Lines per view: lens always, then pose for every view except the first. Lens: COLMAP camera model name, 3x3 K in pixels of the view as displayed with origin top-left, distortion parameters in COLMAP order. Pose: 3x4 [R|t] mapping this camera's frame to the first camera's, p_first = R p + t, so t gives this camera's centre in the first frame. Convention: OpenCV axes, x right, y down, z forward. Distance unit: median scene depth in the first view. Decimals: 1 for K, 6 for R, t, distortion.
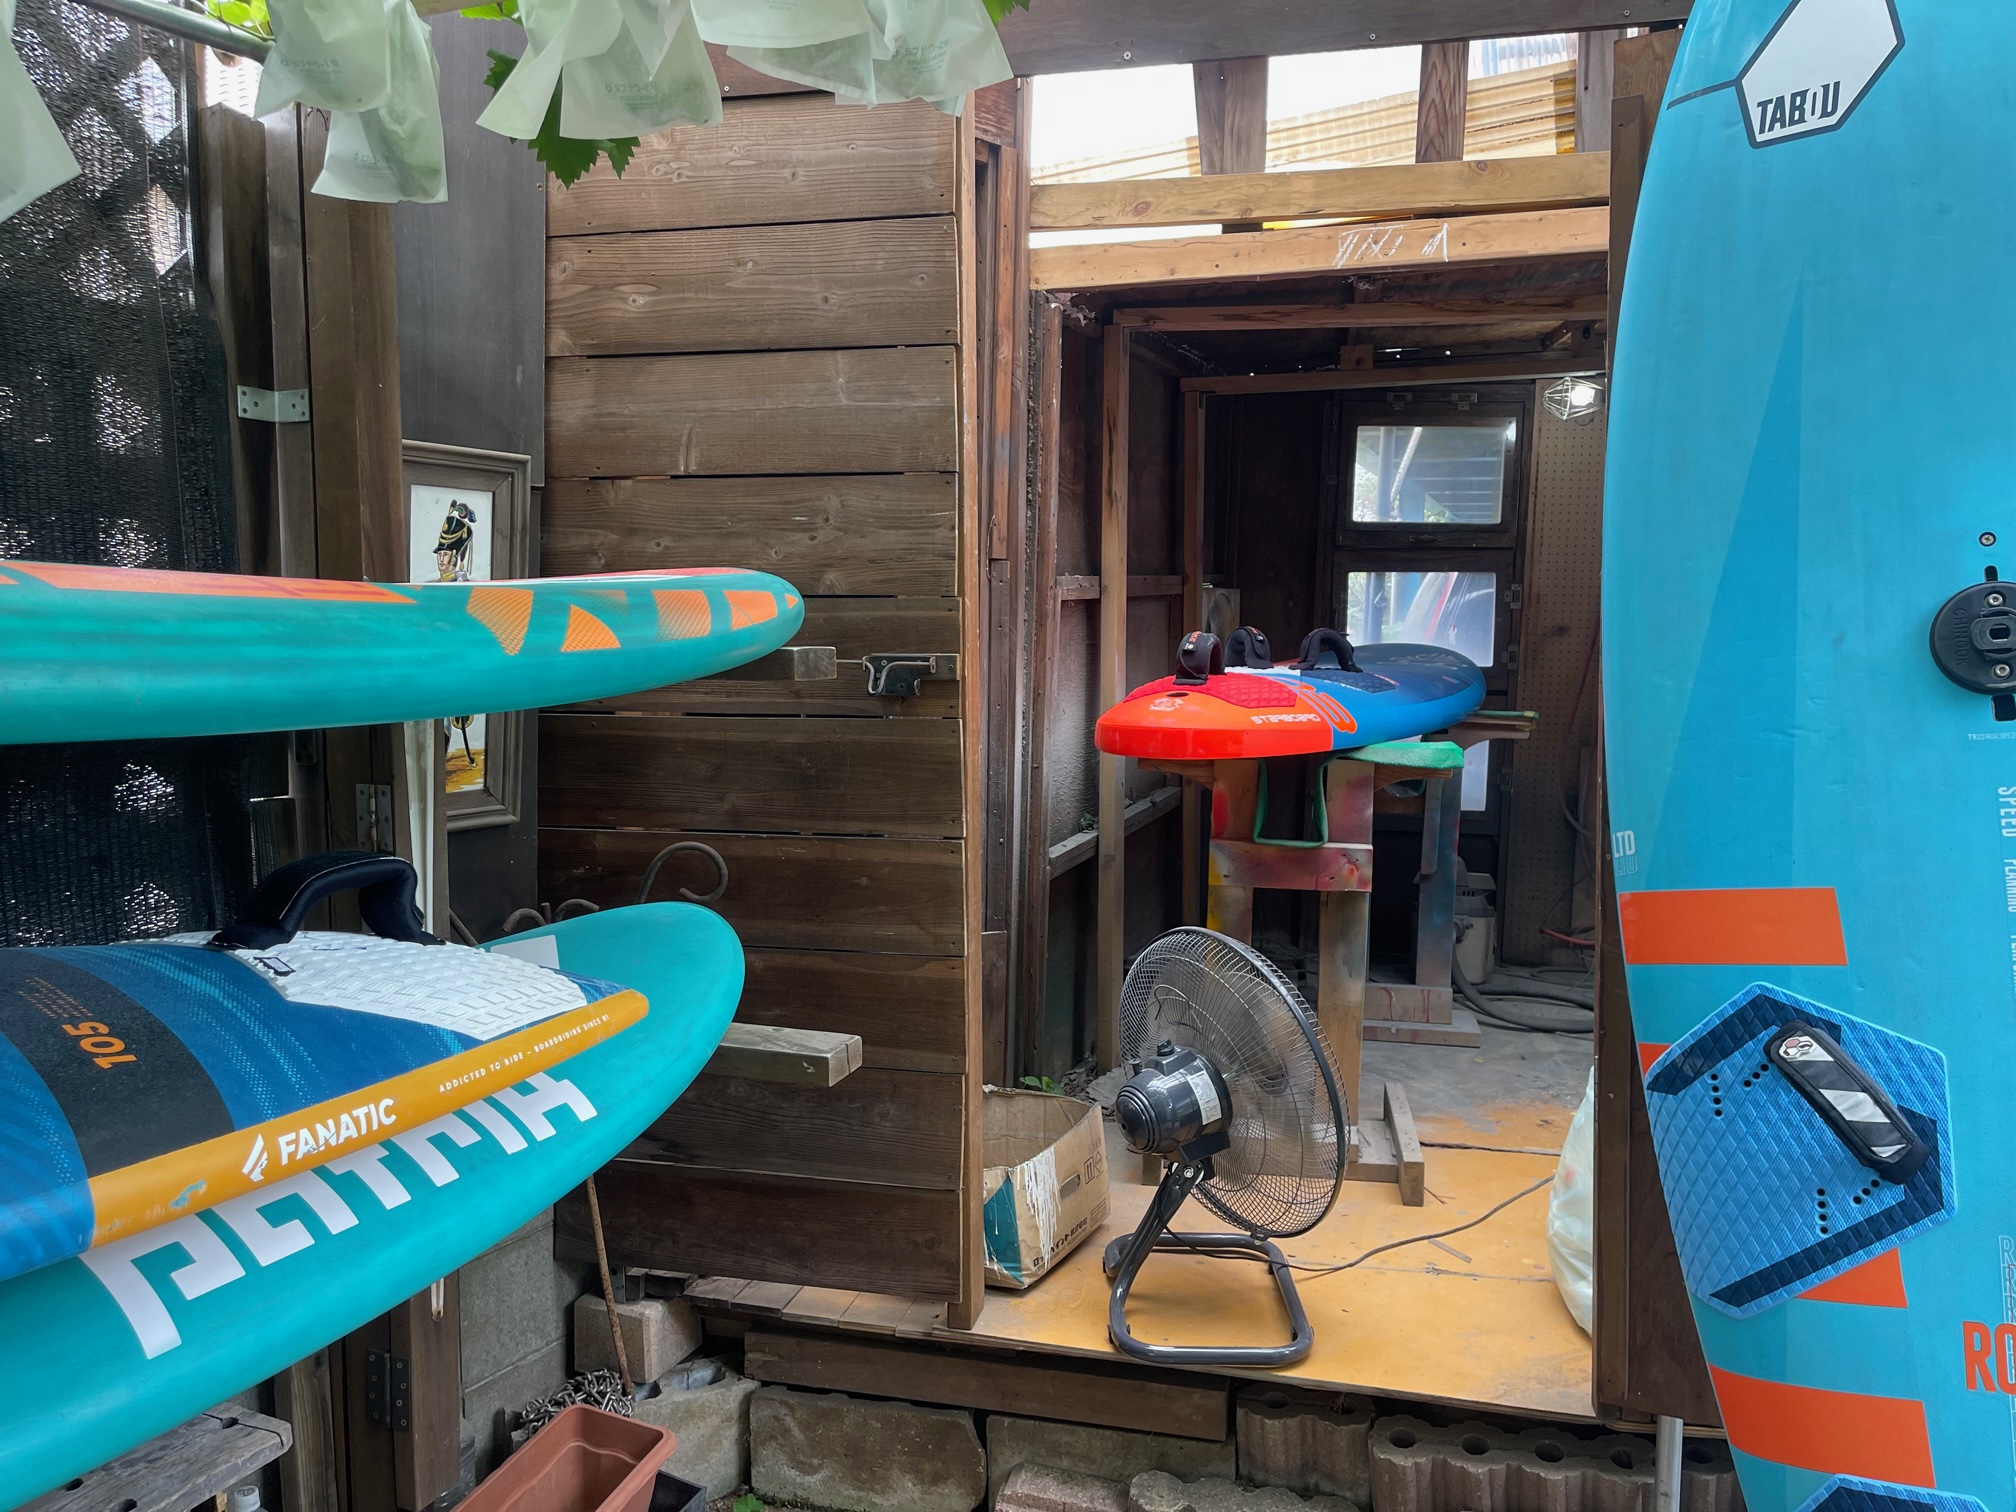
lens RADIAL K [[1522.7, 0, 1000.0], [0, 1522.7, 756.7], [0, 0, 1]] dist [0.069828, -0.092080]
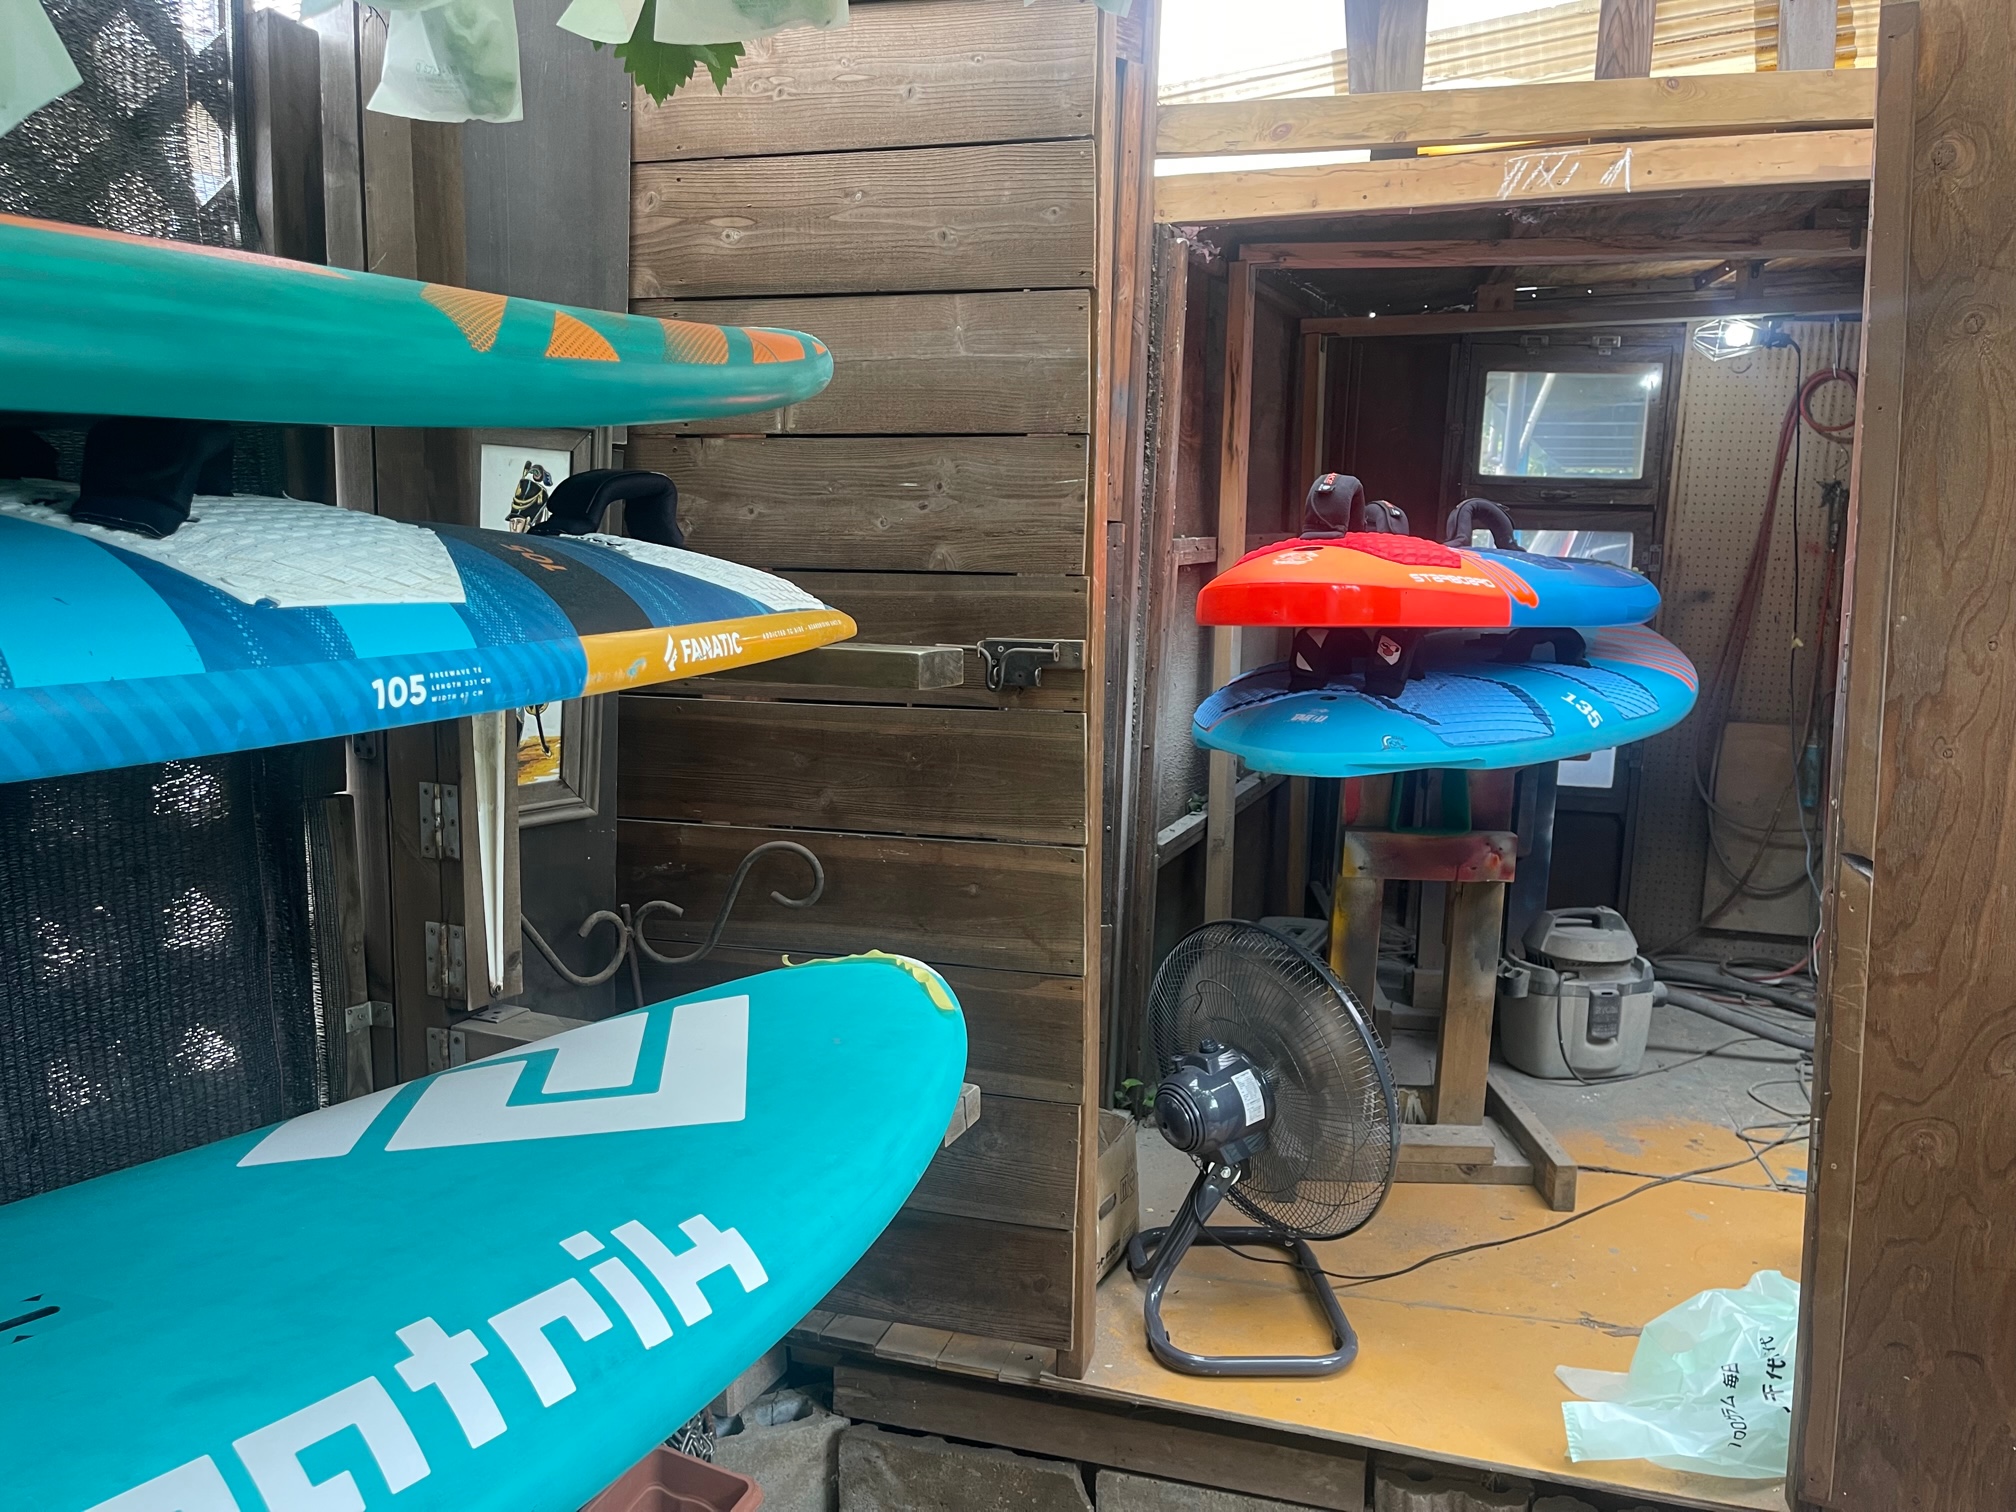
lens RADIAL K [[1522.7, 0, 999.2], [0, 1522.7, 756.5], [0, 0, 1]] dist [0.069828, -0.092080]
pose [[0.998956, 0.018715, -0.041666, -0.037422], [-0.016963, 0.998973, 0.042009, -0.034617], [0.042409, -0.041259, 0.998248, 0.102488]]
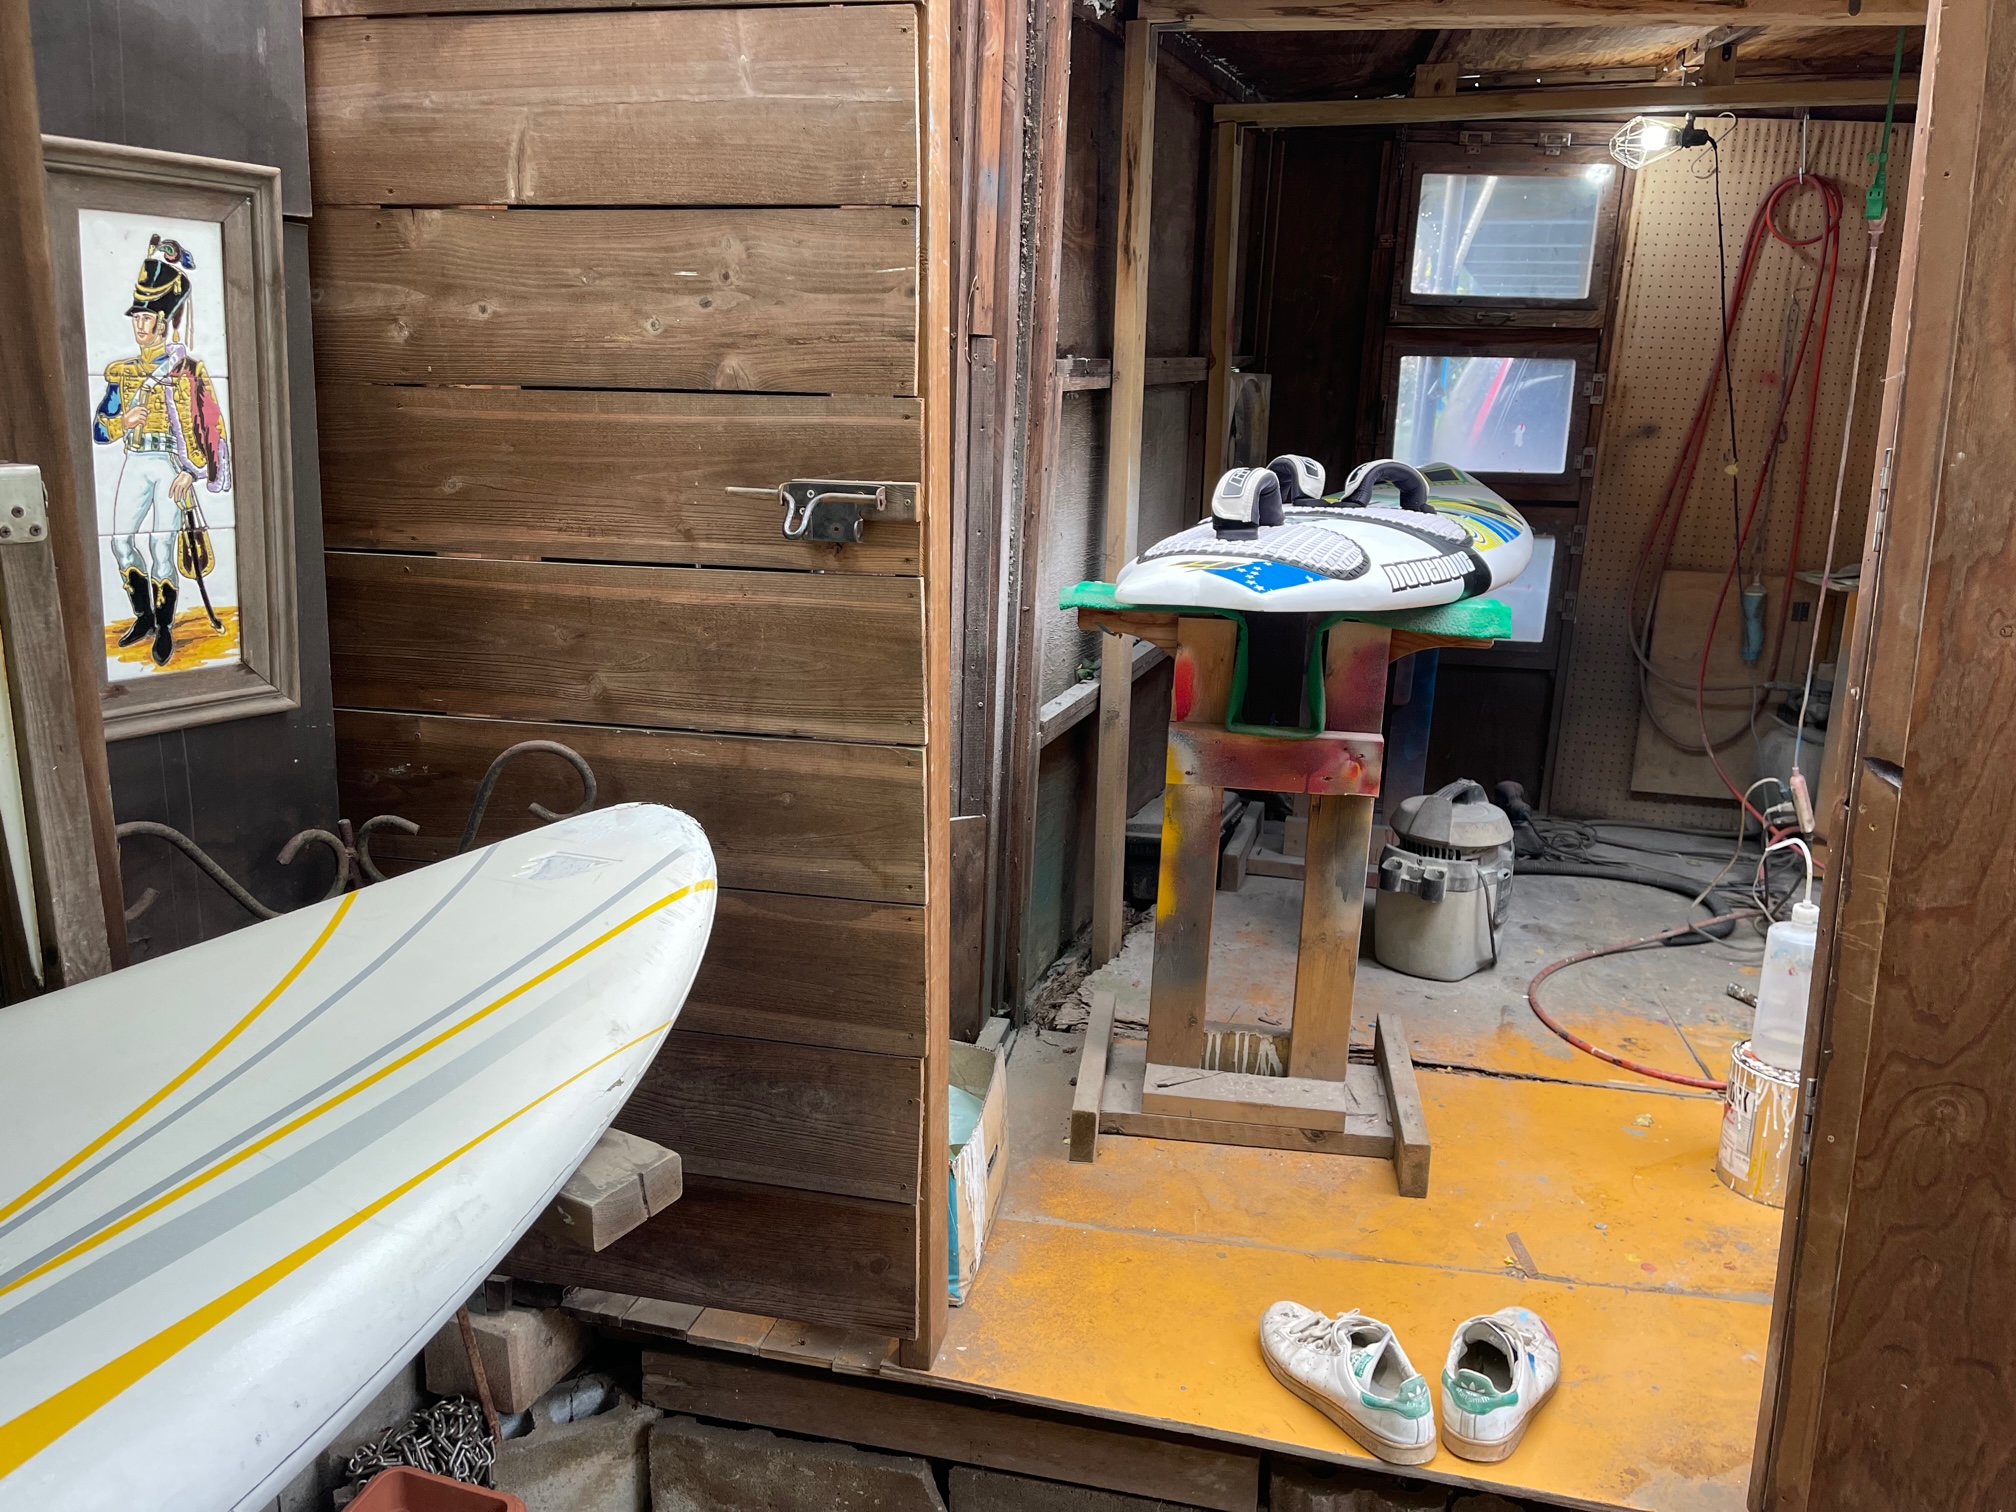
lens RADIAL K [[1522.7, 0, 1006.8], [0, 1522.7, 753.8], [0, 0, 1]] dist [0.069828, -0.092080]
pose [[0.999781, 0.014251, 0.015344, 0.003636], [-0.016297, 0.989634, 0.142688, -0.043393], [-0.013151, -0.142906, 0.989649, 0.285229]]
